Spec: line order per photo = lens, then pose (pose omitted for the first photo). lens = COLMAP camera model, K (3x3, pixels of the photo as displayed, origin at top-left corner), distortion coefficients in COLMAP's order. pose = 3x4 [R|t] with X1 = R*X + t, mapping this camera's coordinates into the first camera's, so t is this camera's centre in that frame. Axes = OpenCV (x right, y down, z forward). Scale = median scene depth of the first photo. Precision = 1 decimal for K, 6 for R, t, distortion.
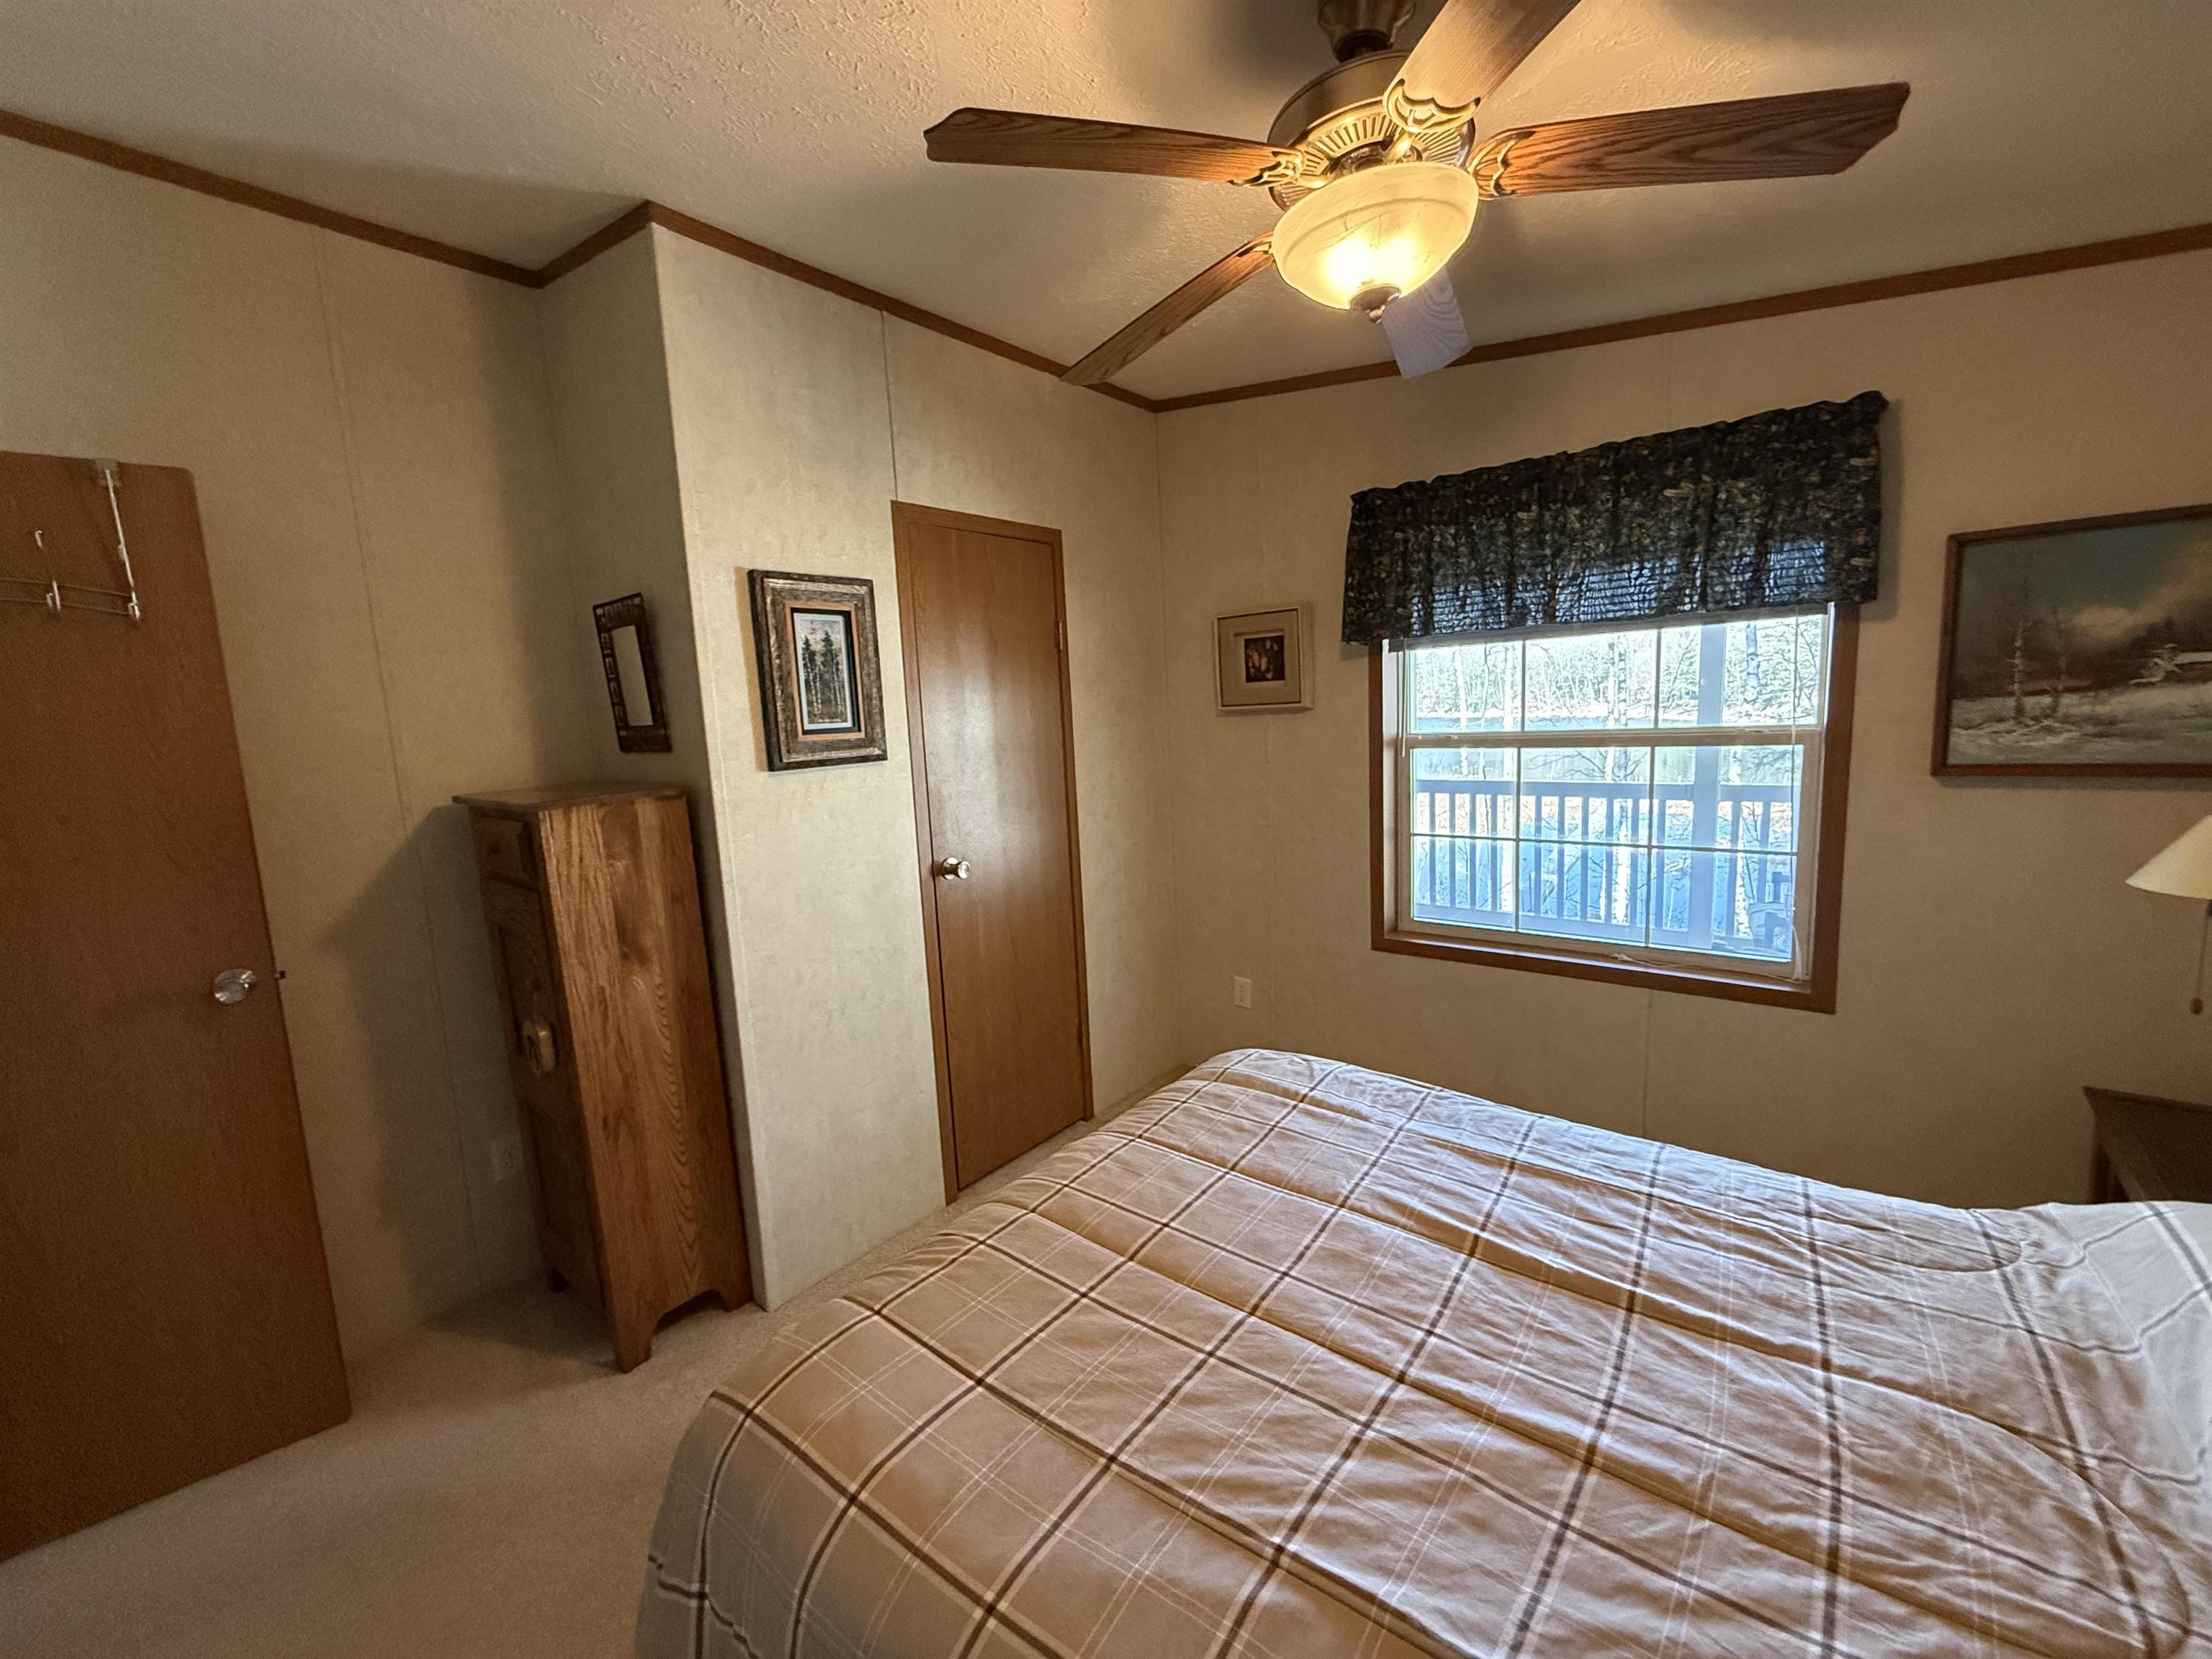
lens RADIAL K [[877.9, 0, 1095.3], [0, 877.9, 825.5], [0, 0, 1]] dist [-0.002260, 0.000438]
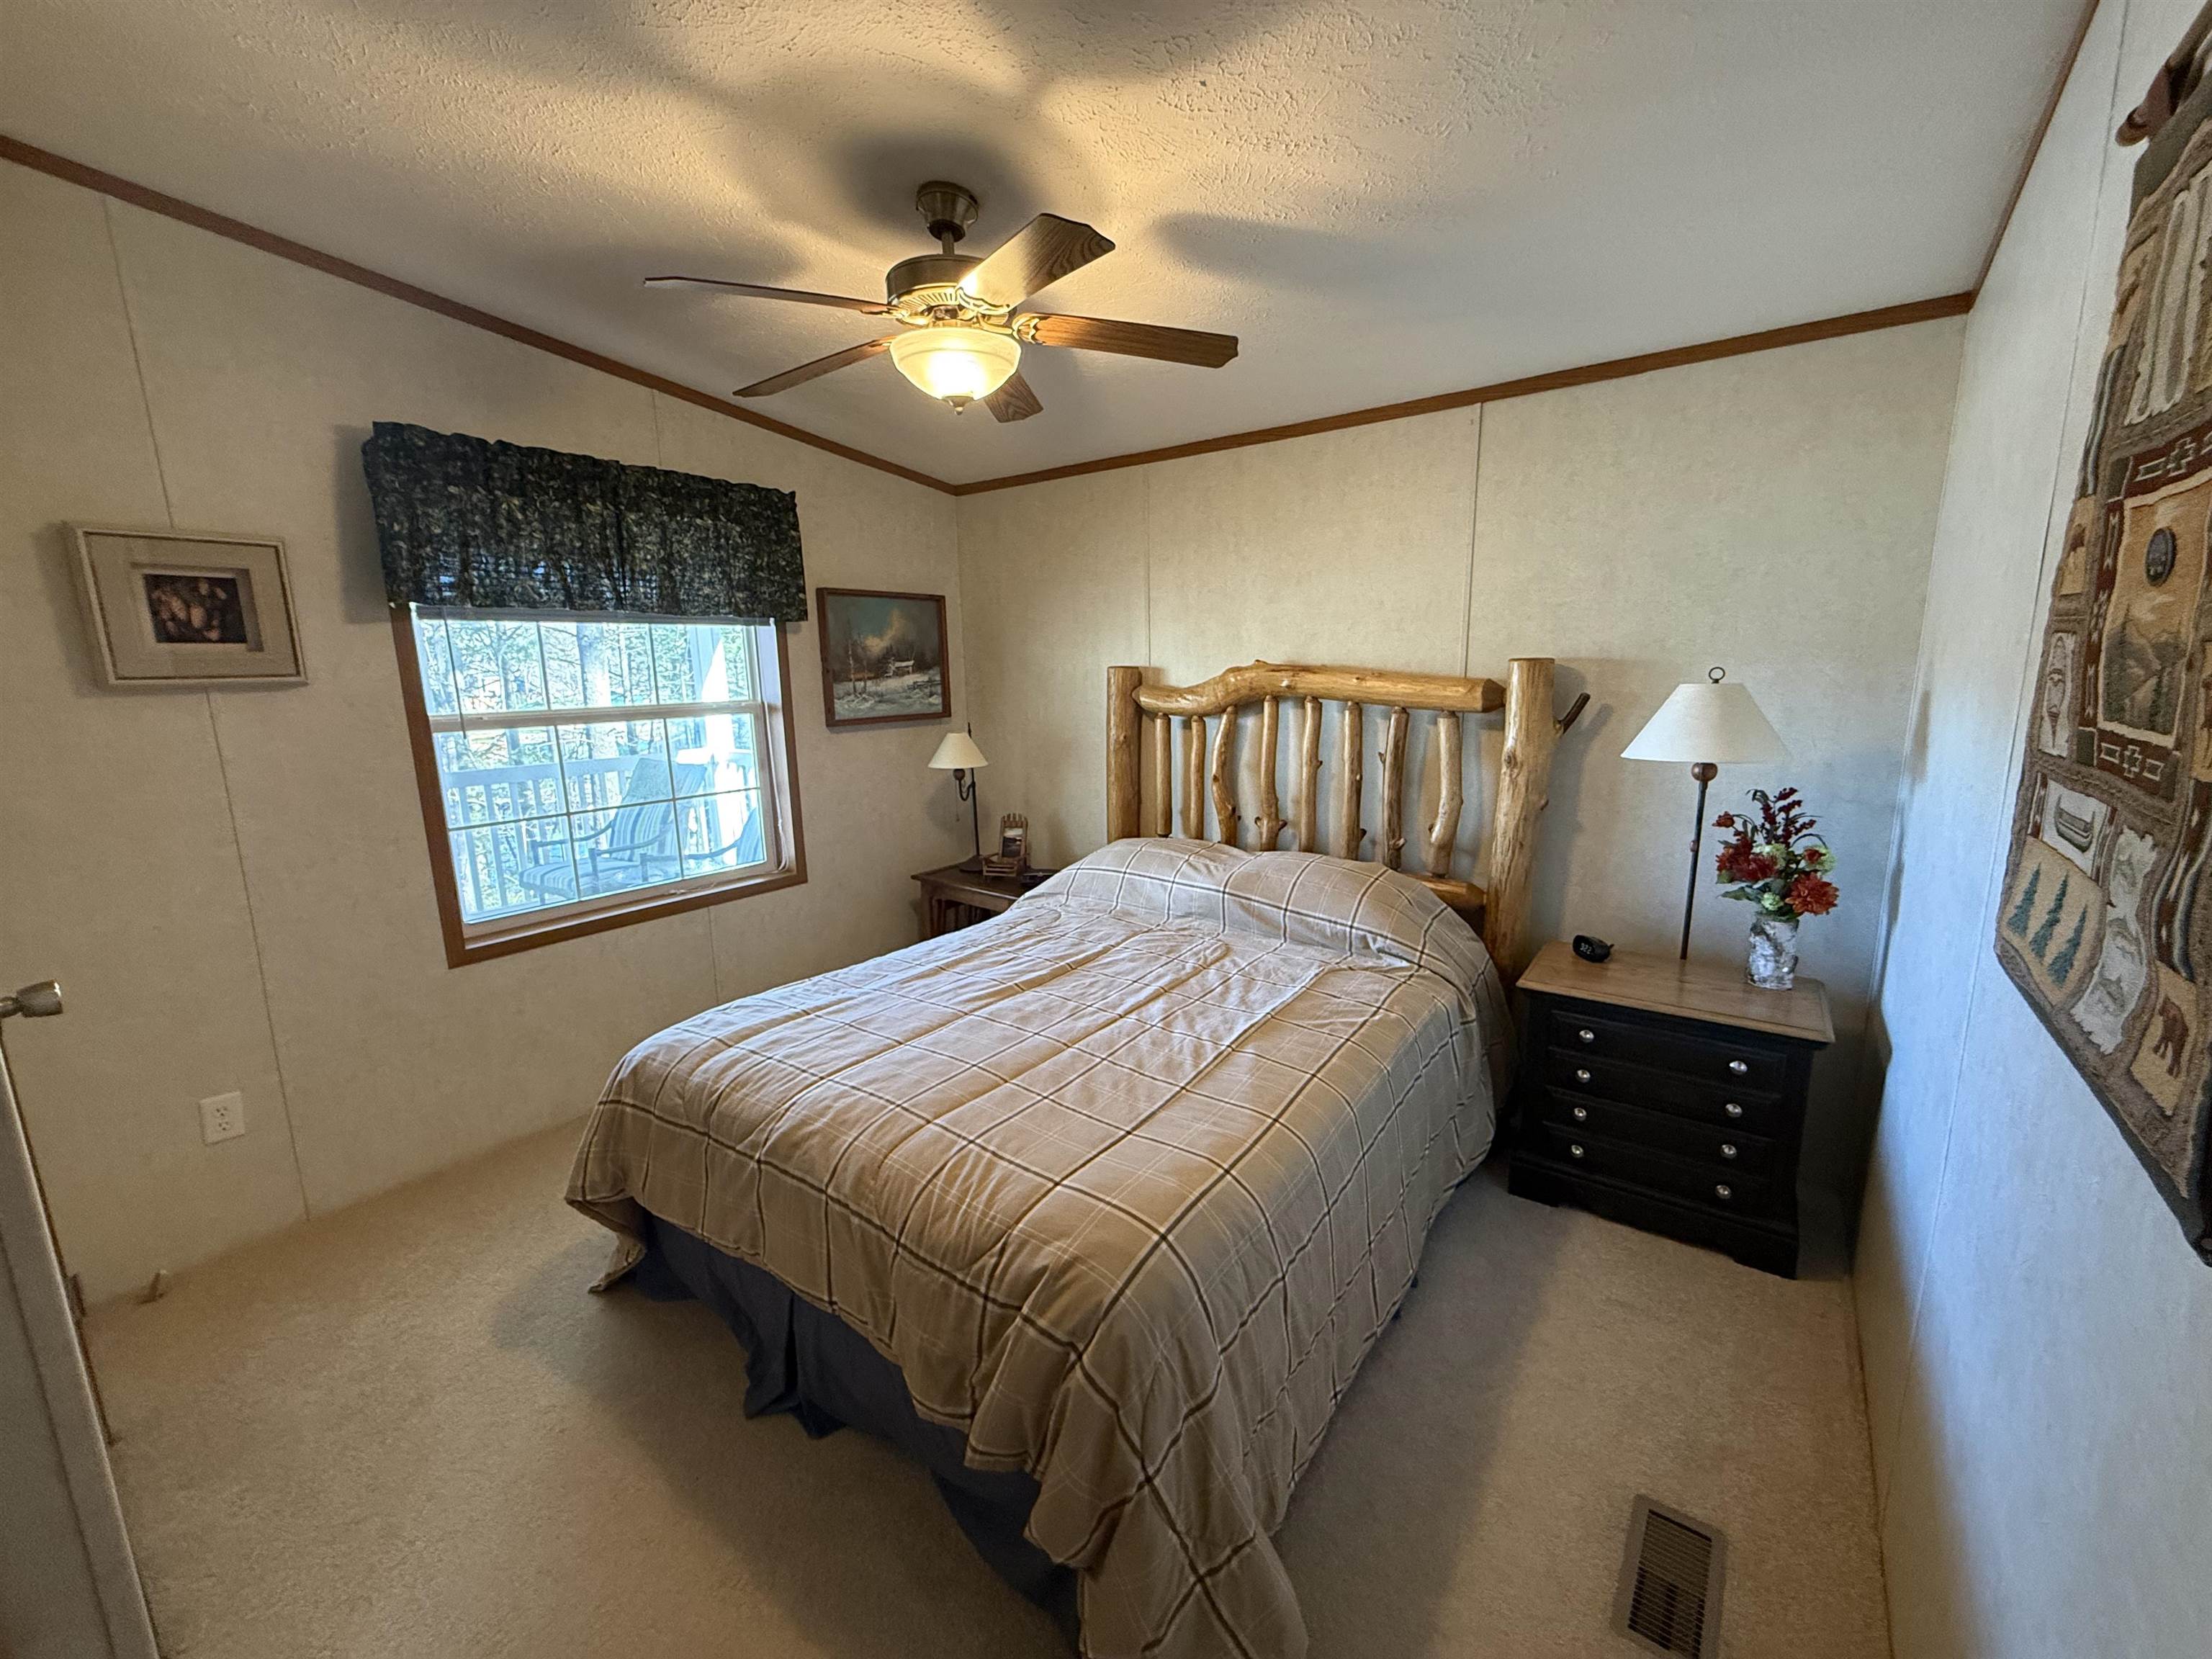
lens RADIAL K [[877.9, 0, 1099.9], [0, 877.9, 823.3], [0, 0, 1]] dist [-0.002260, 0.000438]
pose [[-0.047536, -0.130059, 0.990366, -0.910932], [0.149599, 0.979377, 0.135796, -0.030271], [-0.987603, 0.154612, -0.027099, 0.630258]]
